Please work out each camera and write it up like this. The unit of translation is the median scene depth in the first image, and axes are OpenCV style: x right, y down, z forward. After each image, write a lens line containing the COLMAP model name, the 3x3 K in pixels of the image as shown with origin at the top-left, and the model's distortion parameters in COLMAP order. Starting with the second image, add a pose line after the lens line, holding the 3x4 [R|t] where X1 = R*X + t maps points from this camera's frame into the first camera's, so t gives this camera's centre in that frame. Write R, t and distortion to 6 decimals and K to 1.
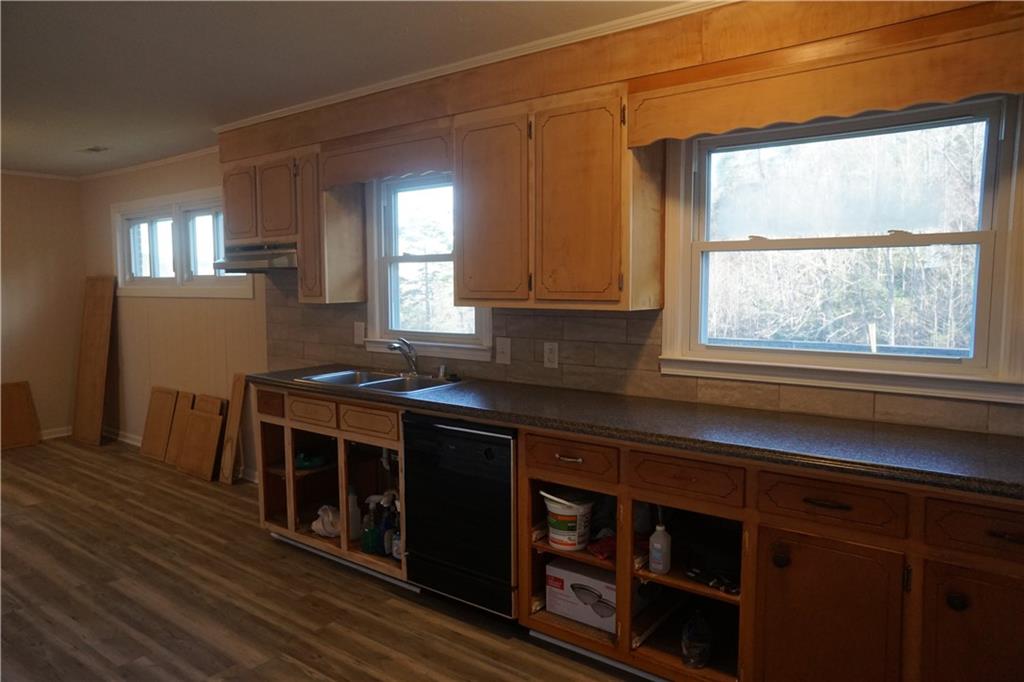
lens RADIAL K [[694.0, 0, 502.4], [0, 694.0, 339.5], [0, 0, 1]] dist [-0.068702, 0.088479]
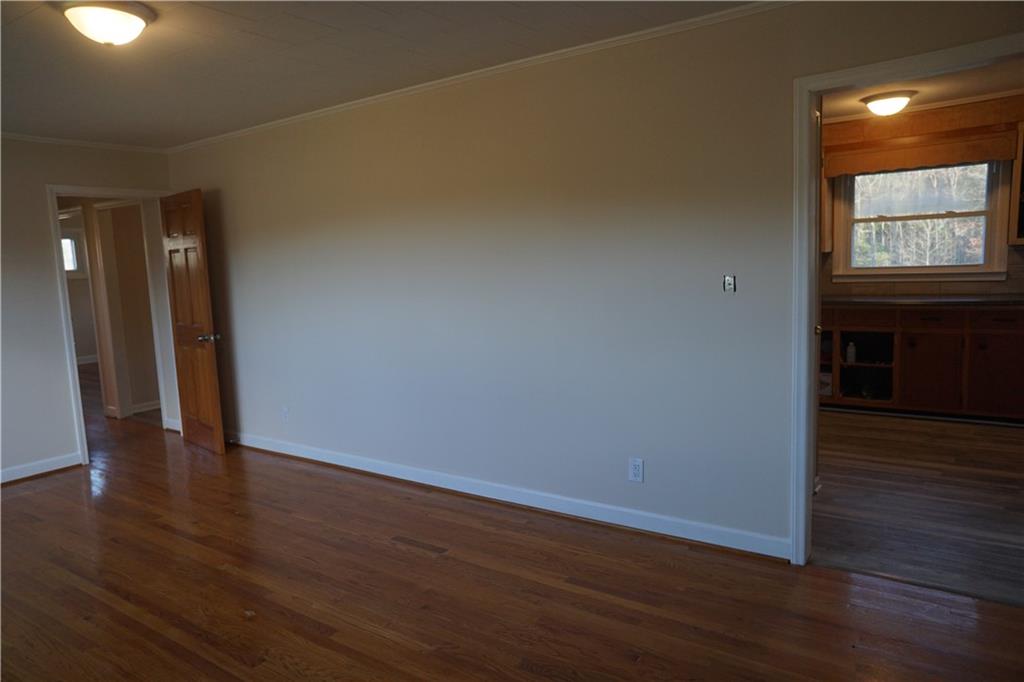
lens RADIAL K [[694.0, 0, 499.8], [0, 694.0, 338.2], [0, 0, 1]] dist [-0.068702, 0.088479]
pose [[0.998742, -0.043970, 0.024108, -0.763690], [0.042997, 0.998295, 0.039479, 0.084910], [-0.025803, -0.038393, 0.998930, -0.970282]]
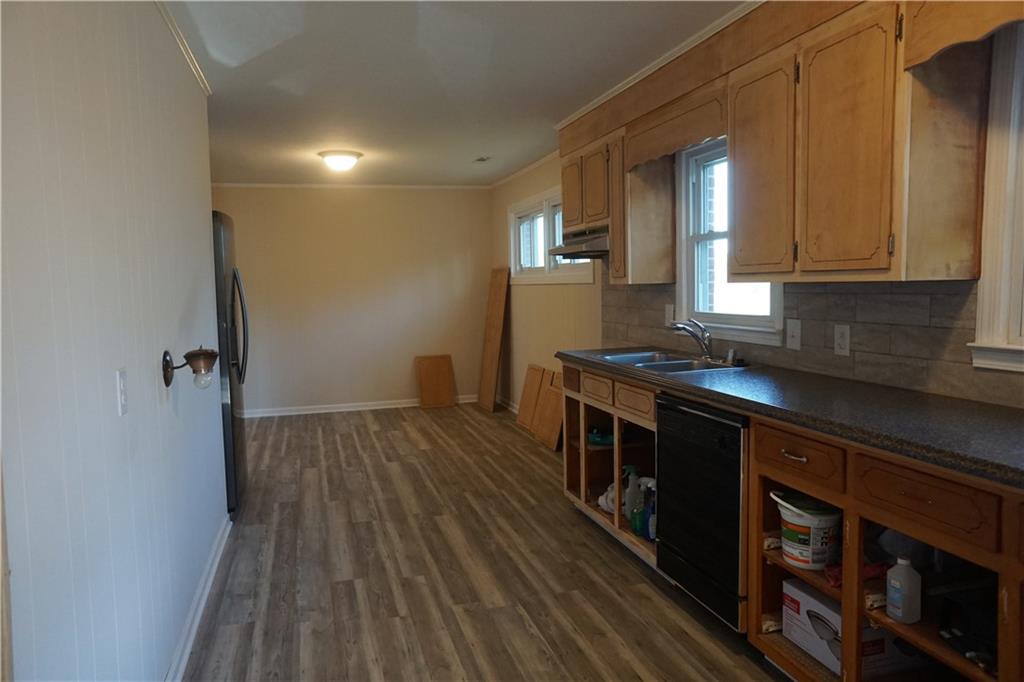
lens RADIAL K [[694.0, 0, 499.5], [0, 694.0, 339.1], [0, 0, 1]] dist [-0.068702, 0.088479]
pose [[0.802664, 0.035151, -0.595395, 0.234592], [-0.033544, 0.999342, 0.013778, 0.024037], [0.595488, 0.008913, 0.803315, 0.091591]]
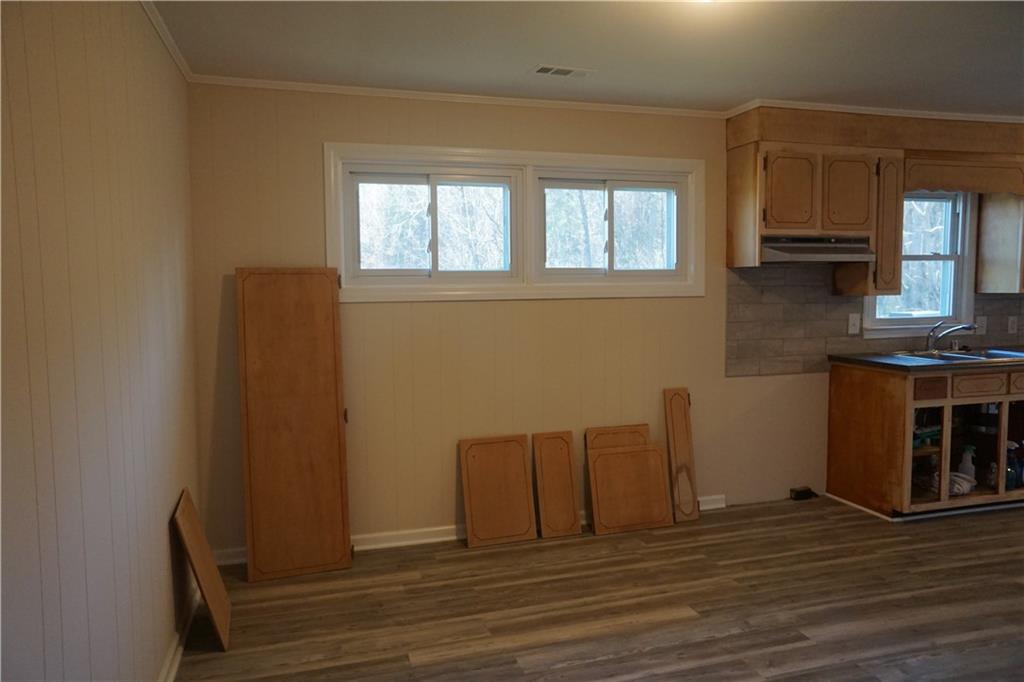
lens RADIAL K [[694.0, 0, 501.2], [0, 694.0, 339.1], [0, 0, 1]] dist [-0.068702, 0.088479]
pose [[0.584124, -0.061419, 0.809338, -1.802817], [0.077869, 0.996774, 0.019443, -0.063200], [-0.807921, 0.051665, 0.587022, 1.039883]]
